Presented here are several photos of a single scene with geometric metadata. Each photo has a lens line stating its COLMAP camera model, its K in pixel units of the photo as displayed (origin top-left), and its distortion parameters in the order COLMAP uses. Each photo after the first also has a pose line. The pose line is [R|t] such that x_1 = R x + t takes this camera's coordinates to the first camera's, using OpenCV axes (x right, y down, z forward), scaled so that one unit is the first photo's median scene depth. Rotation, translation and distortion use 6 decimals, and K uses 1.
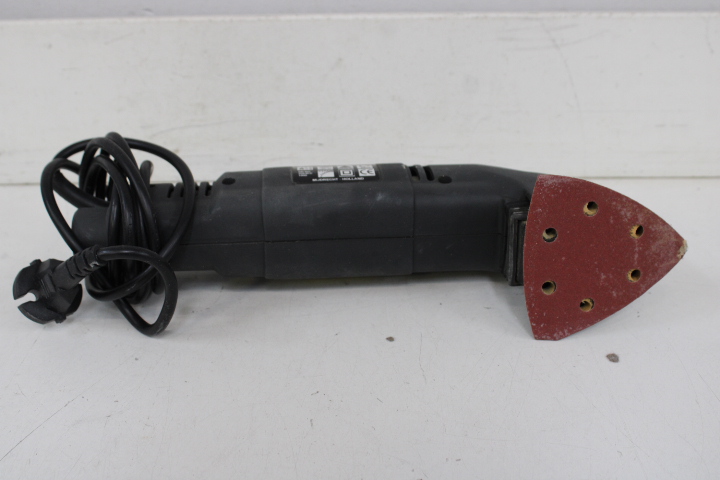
lens RADIAL K [[863.8, 0, 358.8], [0, 863.8, 238.8], [0, 0, 1]] dist [-0.077966, 0.000000]
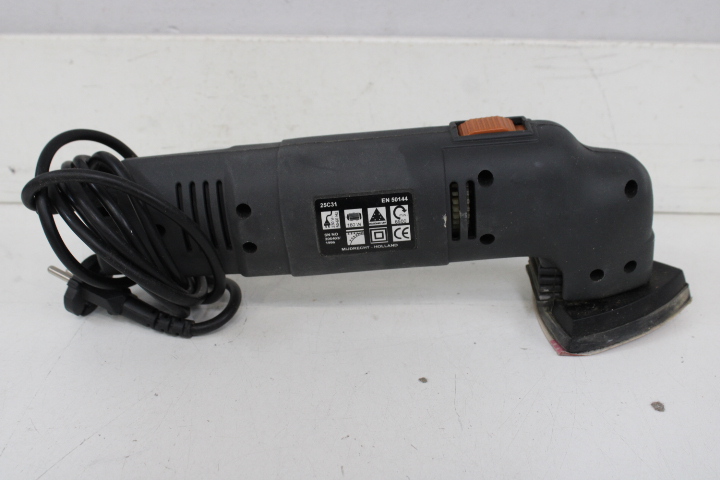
lens RADIAL K [[863.8, 0, 359.3], [0, 863.8, 238.5], [0, 0, 1]] dist [-0.077966, 0.000000]
pose [[0.999652, 0.026052, -0.004090, -0.032690], [-0.026134, 0.999425, -0.021593, -0.016531], [0.003526, 0.021692, 0.999758, 0.045256]]
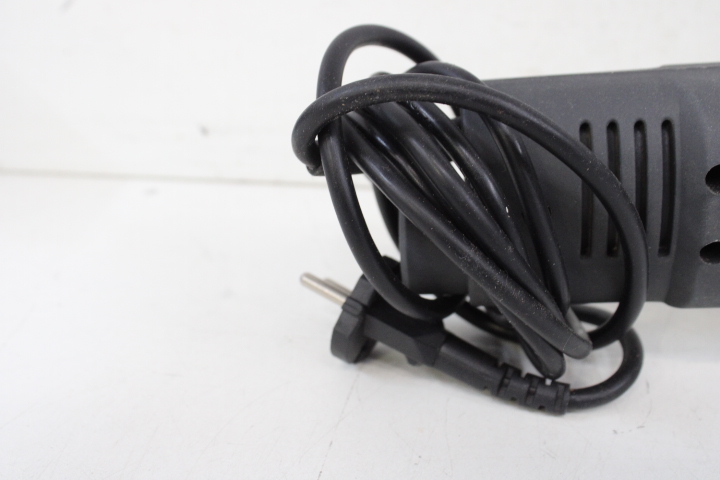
lens RADIAL K [[863.8, 0, 361.4], [0, 863.8, 241.0], [0, 0, 1]] dist [-0.077966, 0.000000]
pose [[0.991827, 0.063700, -0.110550, -0.293685], [-0.068952, 0.996633, -0.044359, 0.004396], [0.107352, 0.051619, 0.992880, 0.472613]]
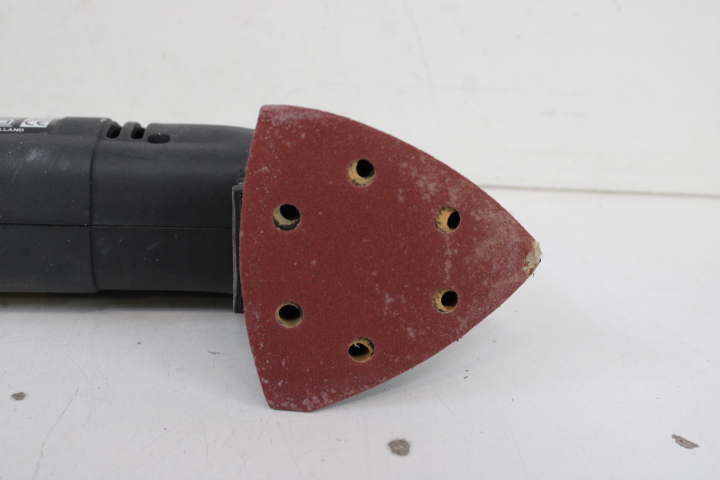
lens RADIAL K [[863.8, 0, 360.5], [0, 863.8, 241.4], [0, 0, 1]] dist [-0.077966, 0.000000]
pose [[0.997958, 0.043678, 0.046602, 0.220085], [-0.039471, 0.995368, -0.087656, 0.052088], [-0.050214, 0.085638, 0.995060, 0.402668]]
